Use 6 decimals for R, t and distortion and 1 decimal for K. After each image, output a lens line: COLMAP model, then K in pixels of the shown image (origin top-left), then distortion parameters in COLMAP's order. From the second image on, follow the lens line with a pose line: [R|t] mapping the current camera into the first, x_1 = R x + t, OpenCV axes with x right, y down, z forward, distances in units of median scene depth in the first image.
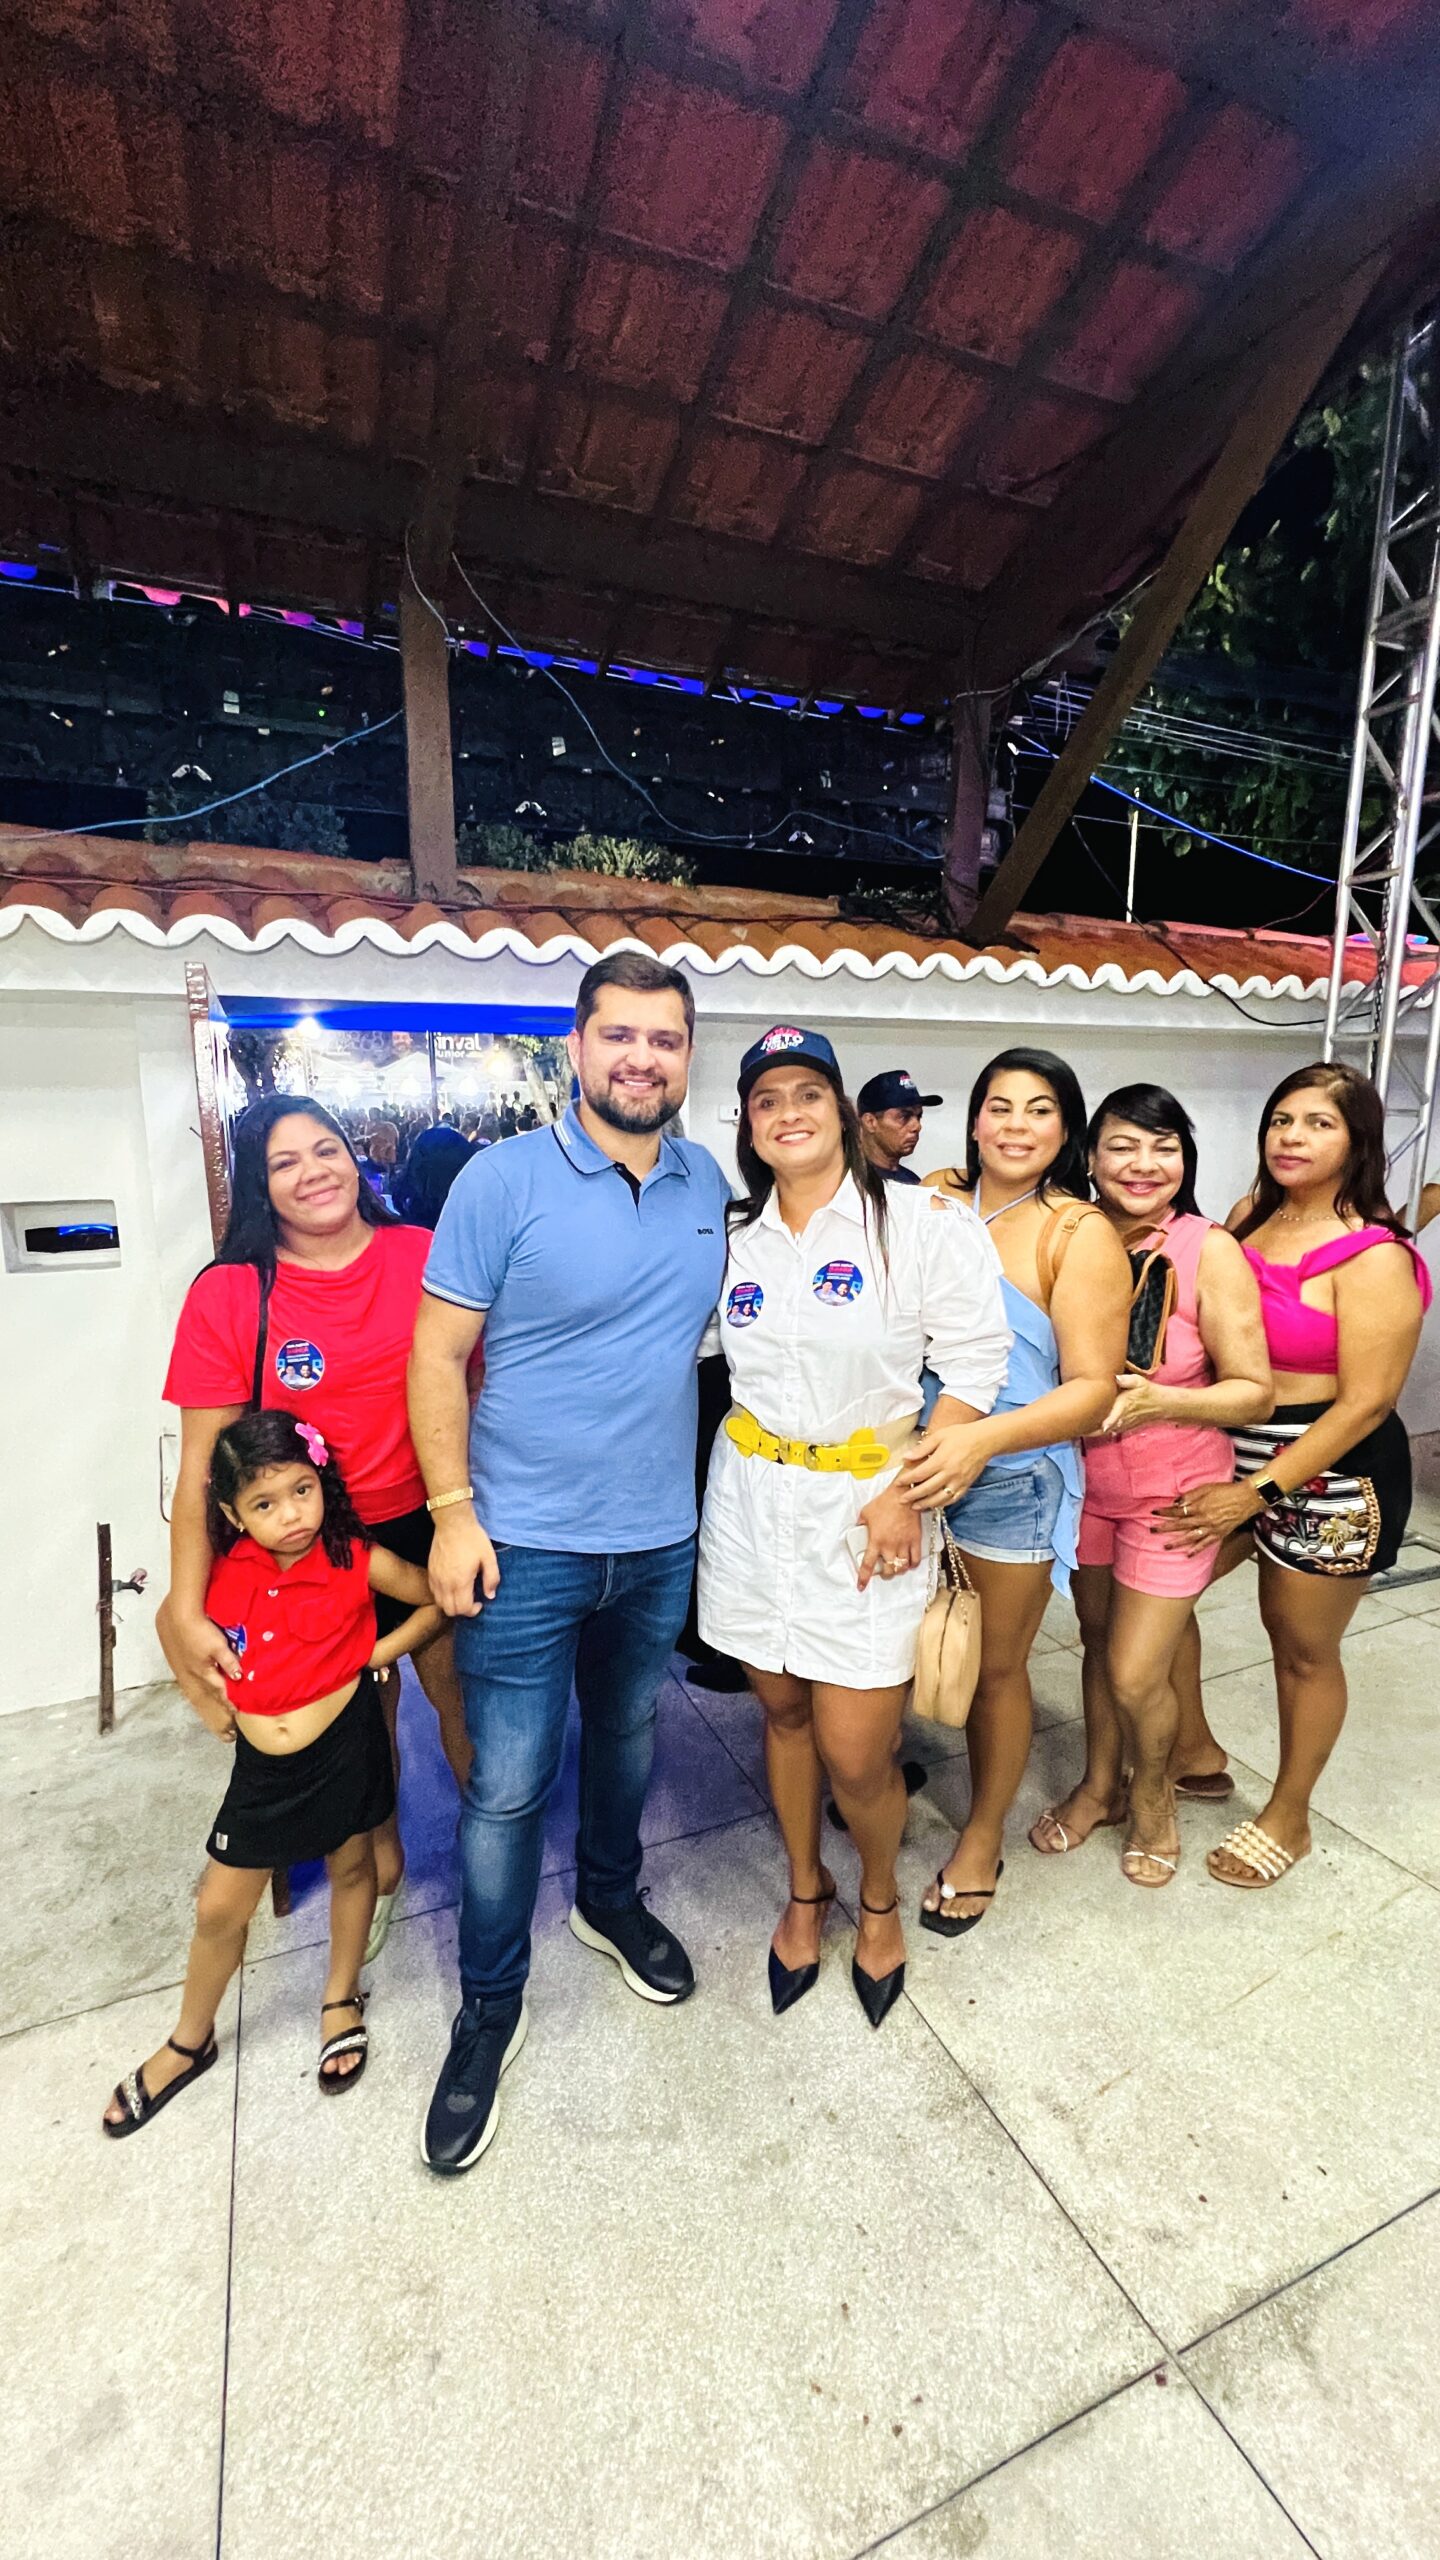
lens RADIAL K [[1014.1, 0, 717.8], [0, 1014.1, 1283.3], [0, 0, 1]] dist [-0.000977, -0.000150]
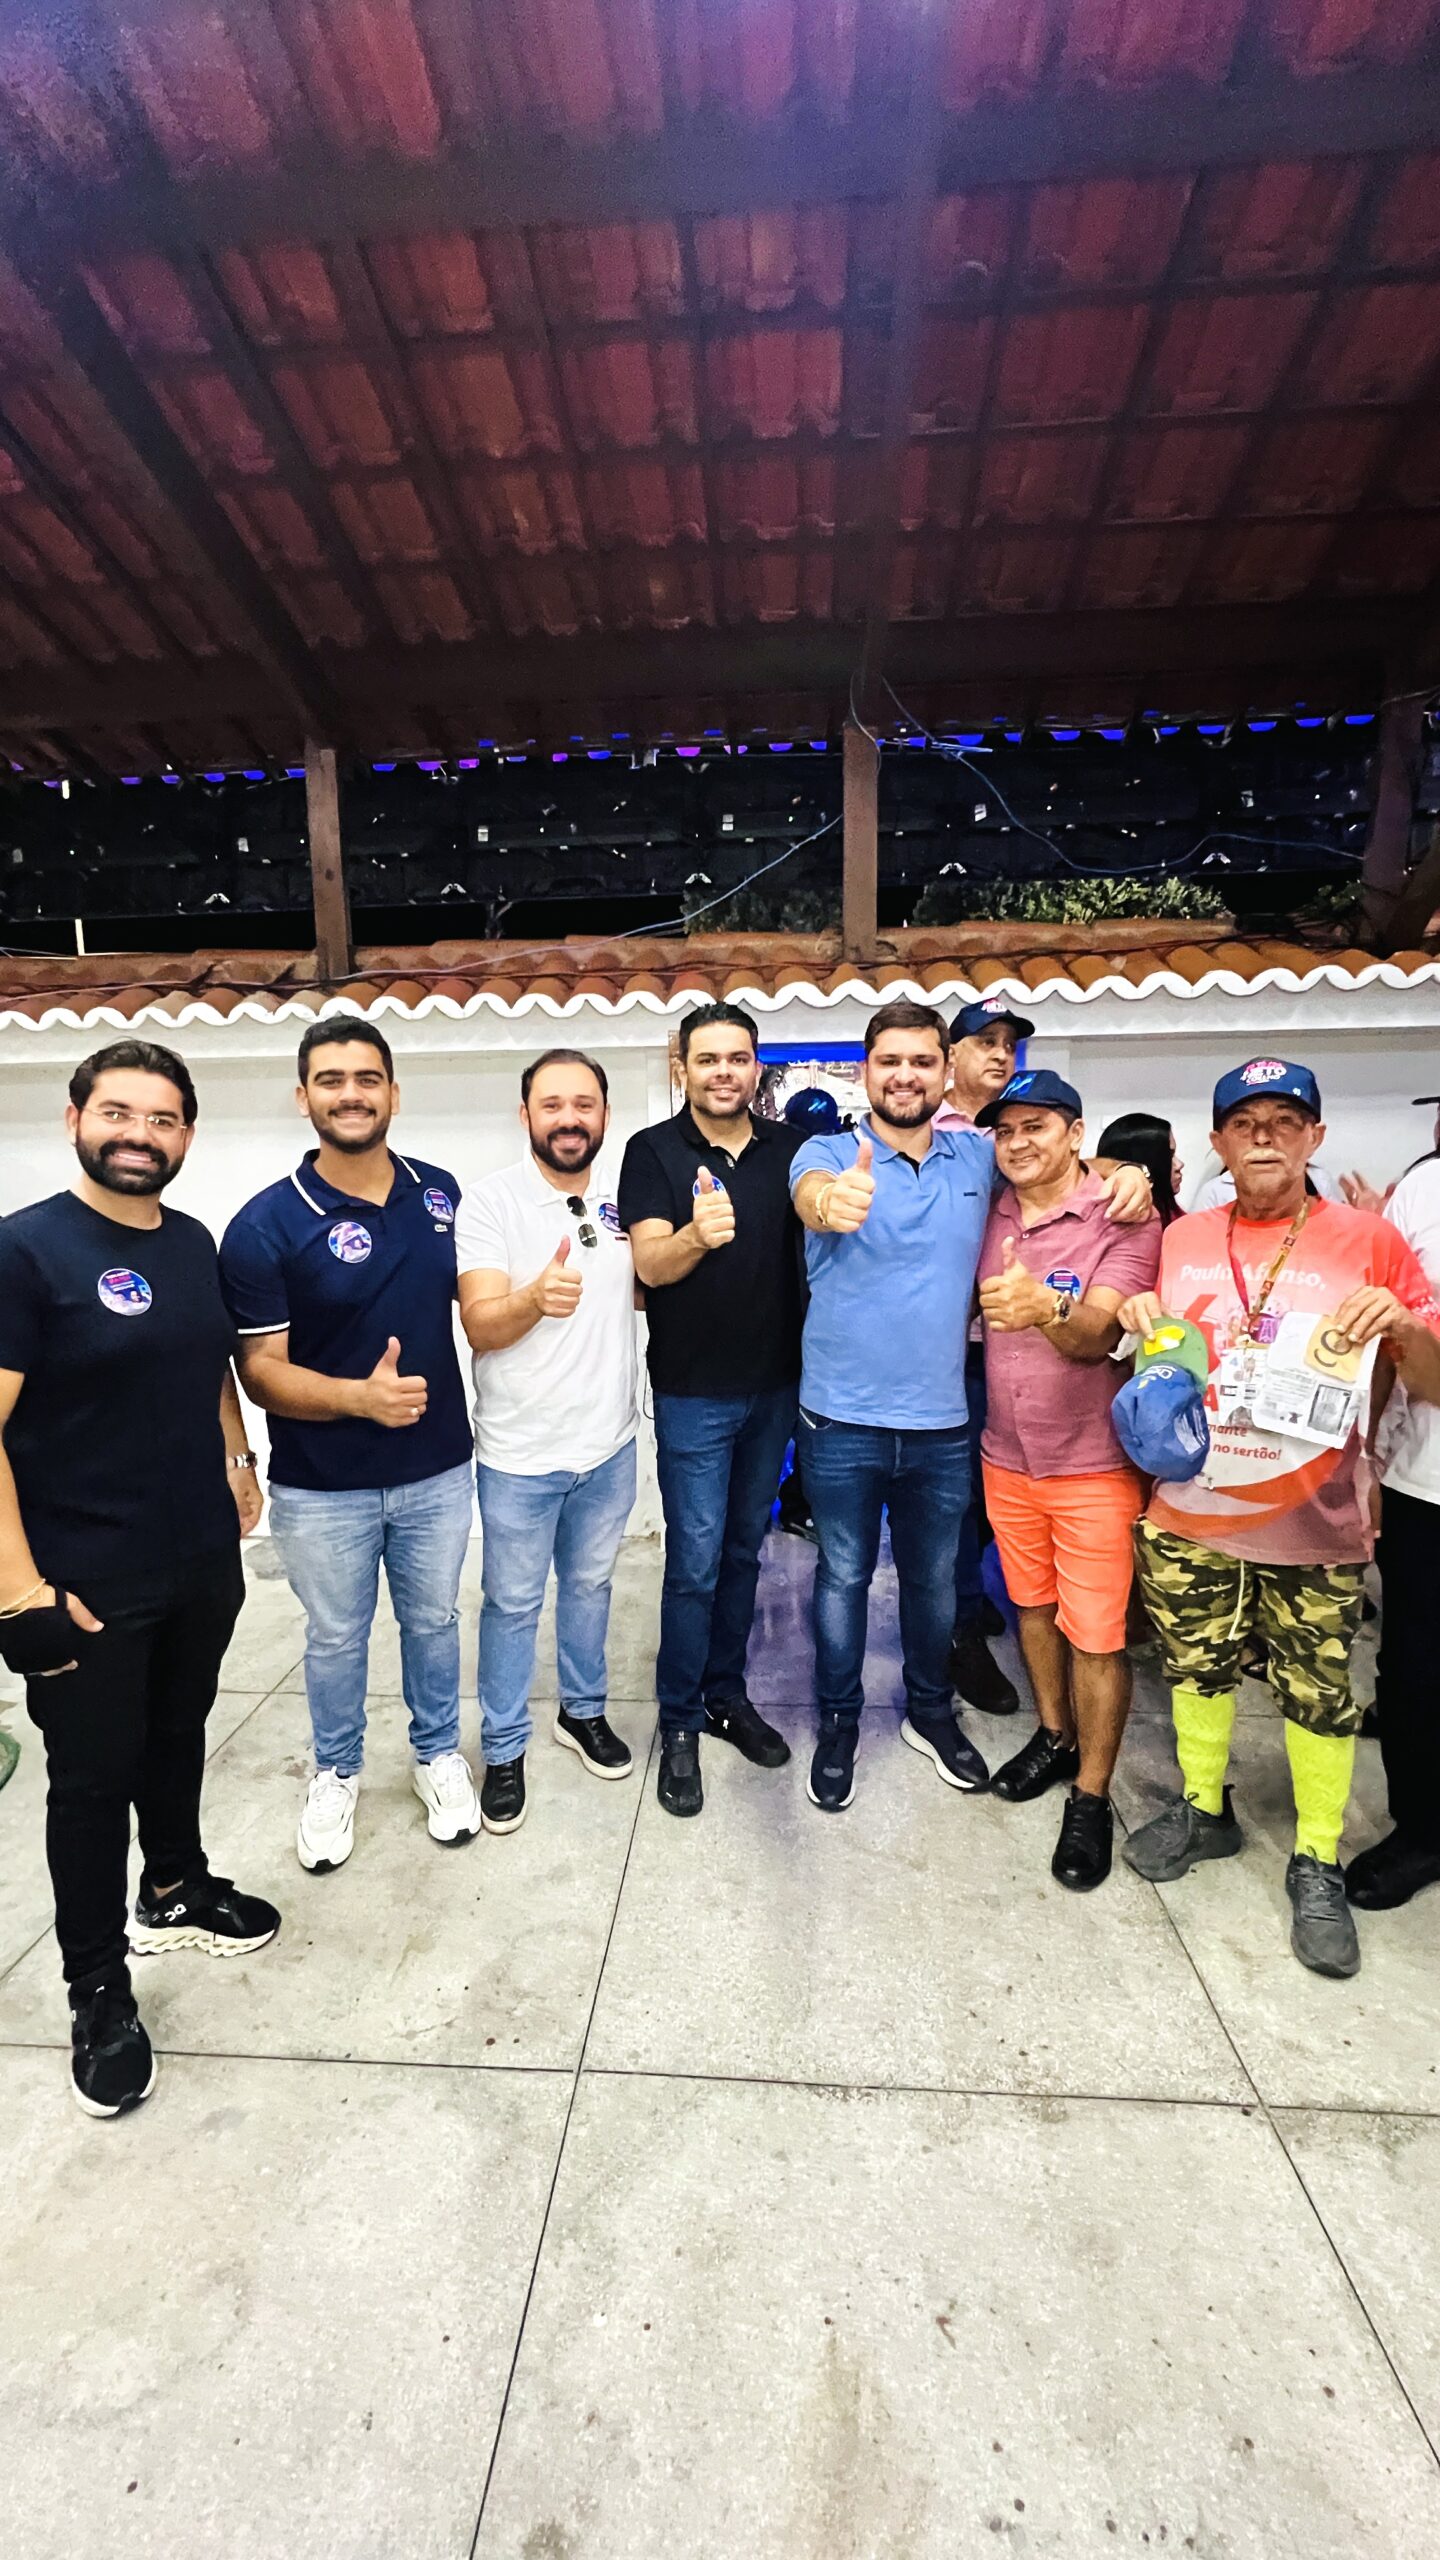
lens RADIAL K [[1018.2, 0, 732.9], [0, 1018.2, 1287.1], [0, 0, 1]] dist [0.000011, -0.000073]
pose [[0.896353, 0.056311, -0.439750, 0.153440], [-0.061211, 0.998120, 0.003044, 0.035735], [0.439095, 0.024189, 0.898115, -0.192005]]
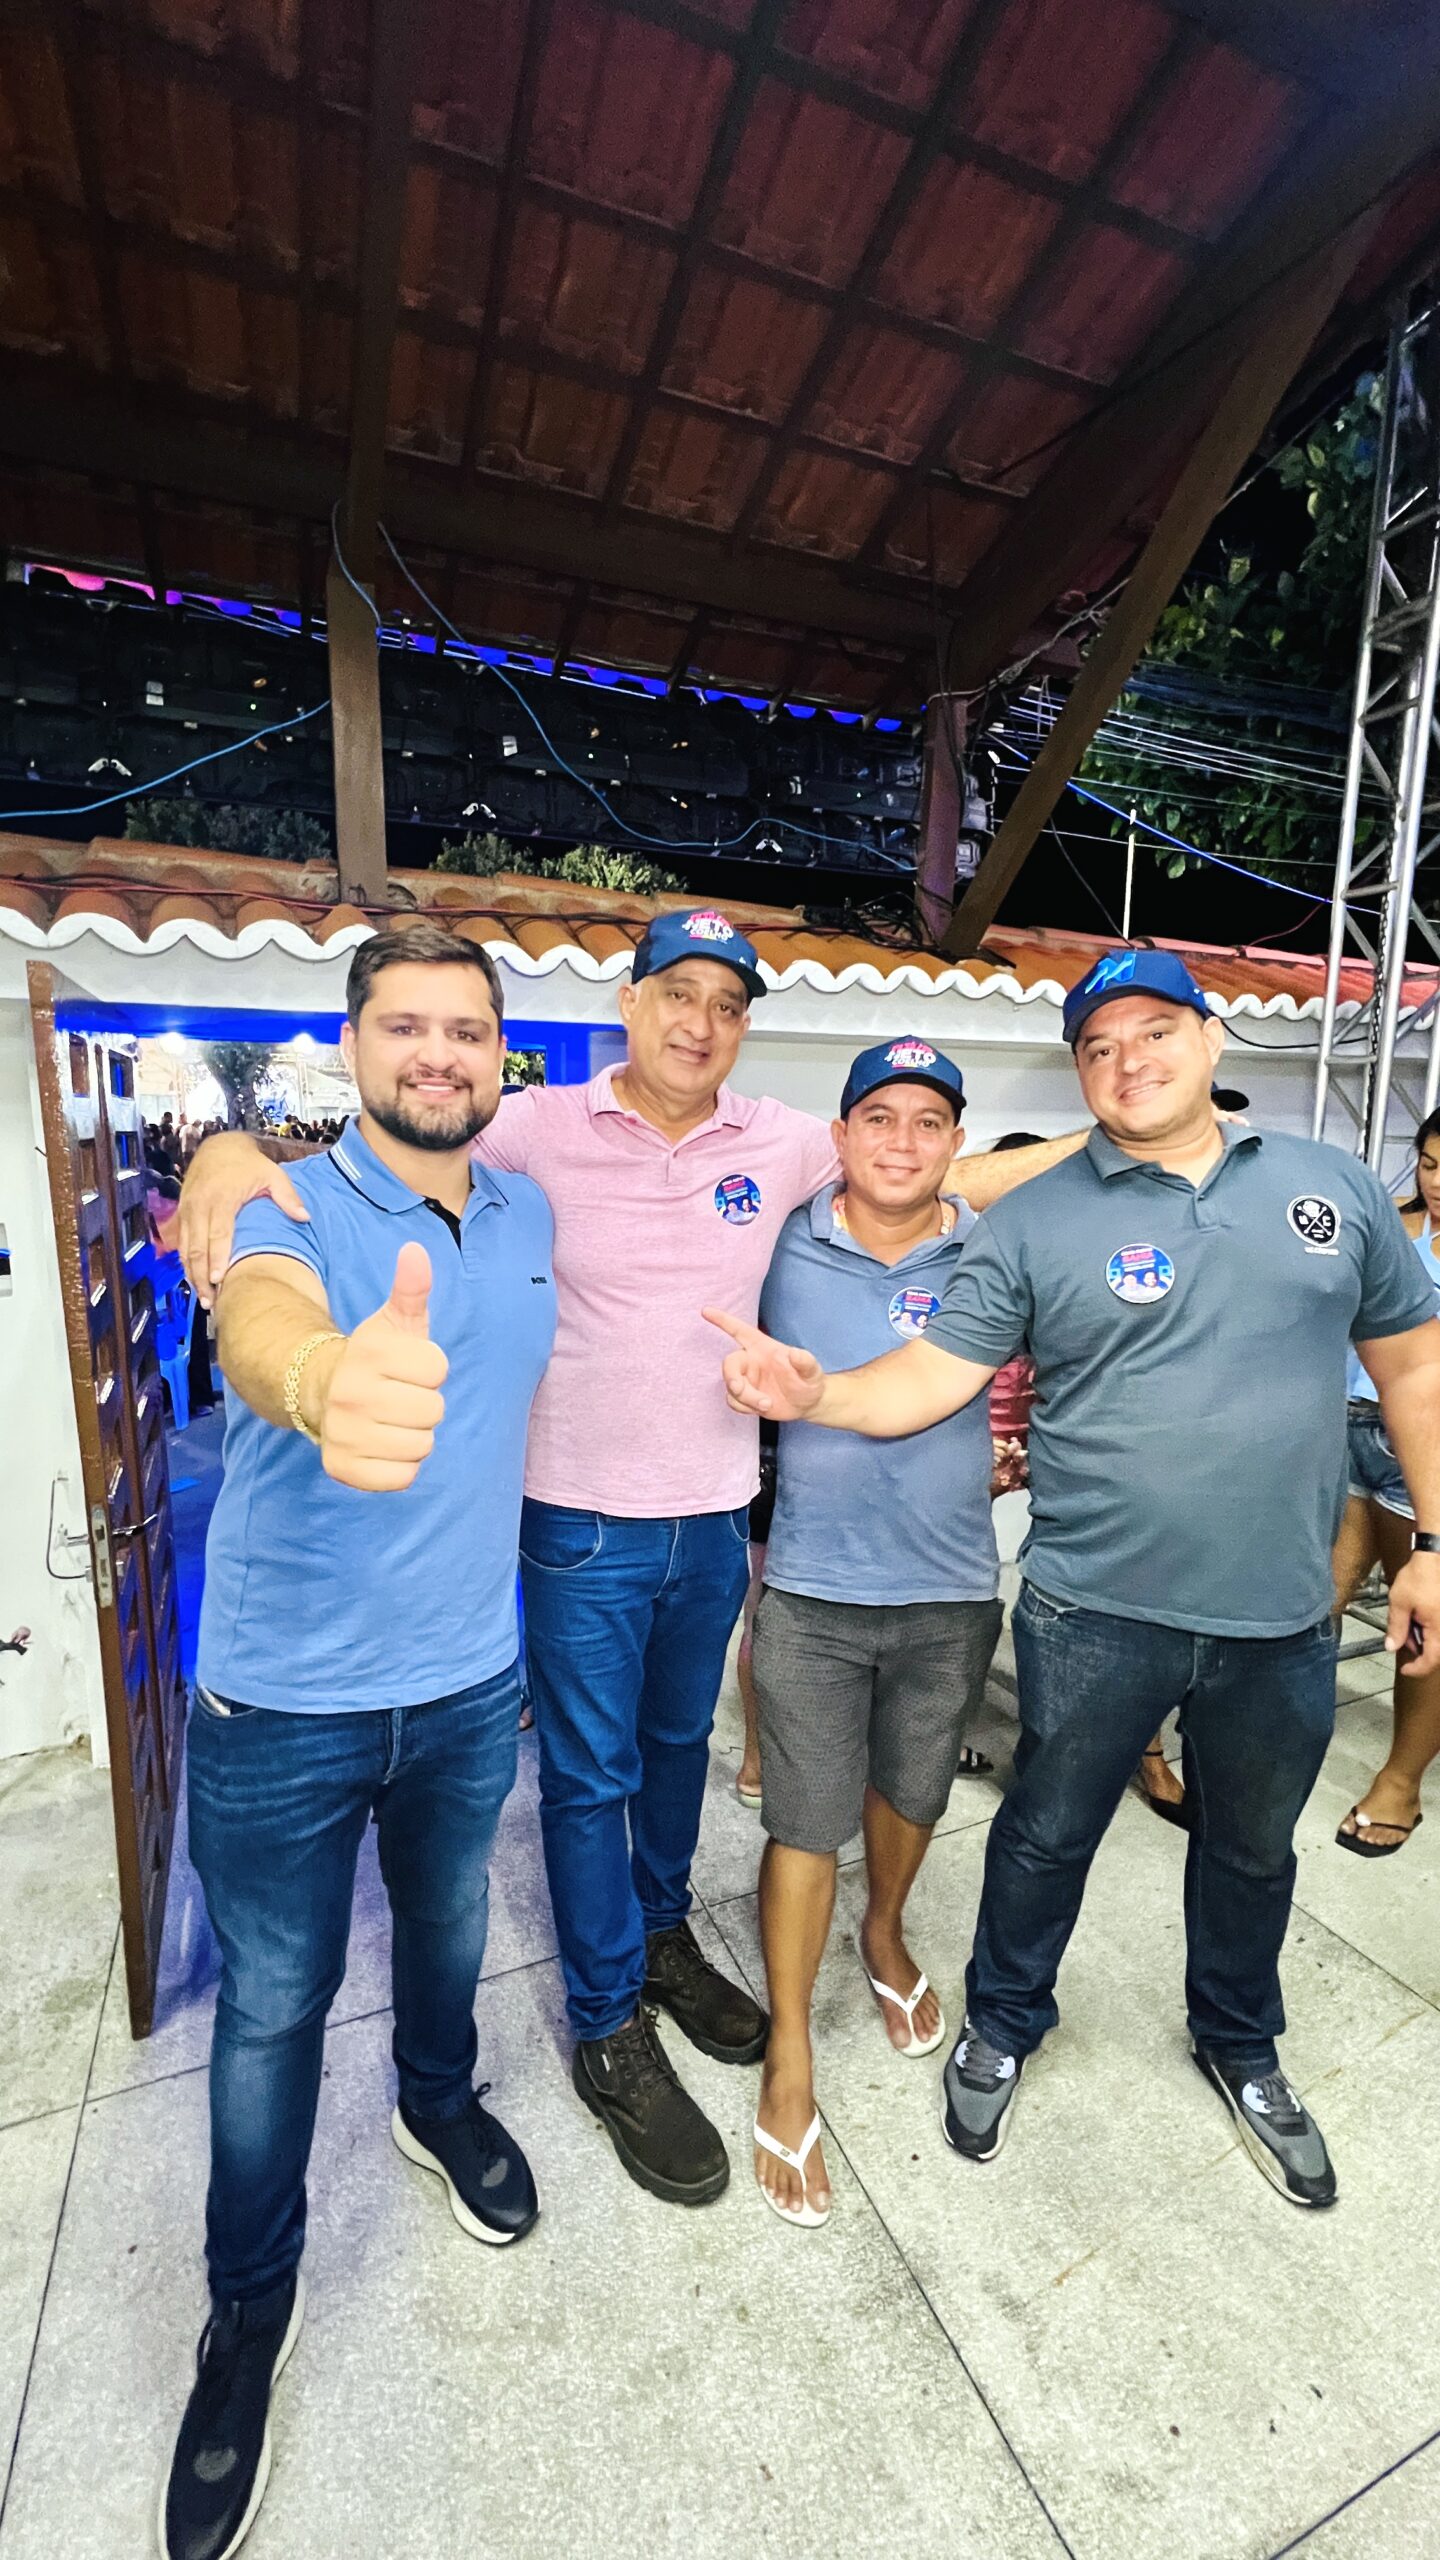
lens RADIAL K [[1014.1, 0, 717.8], [0, 1014.1, 1283.3], [0, 0, 1]] dist [-0.000977, -0.000150]
pose [[0.999963, 0.008240, 0.002492, 0.043938], [-0.008194, 0.999804, -0.018032, -0.014586], [-0.002640, 0.018011, 0.999834, 0.070747]]
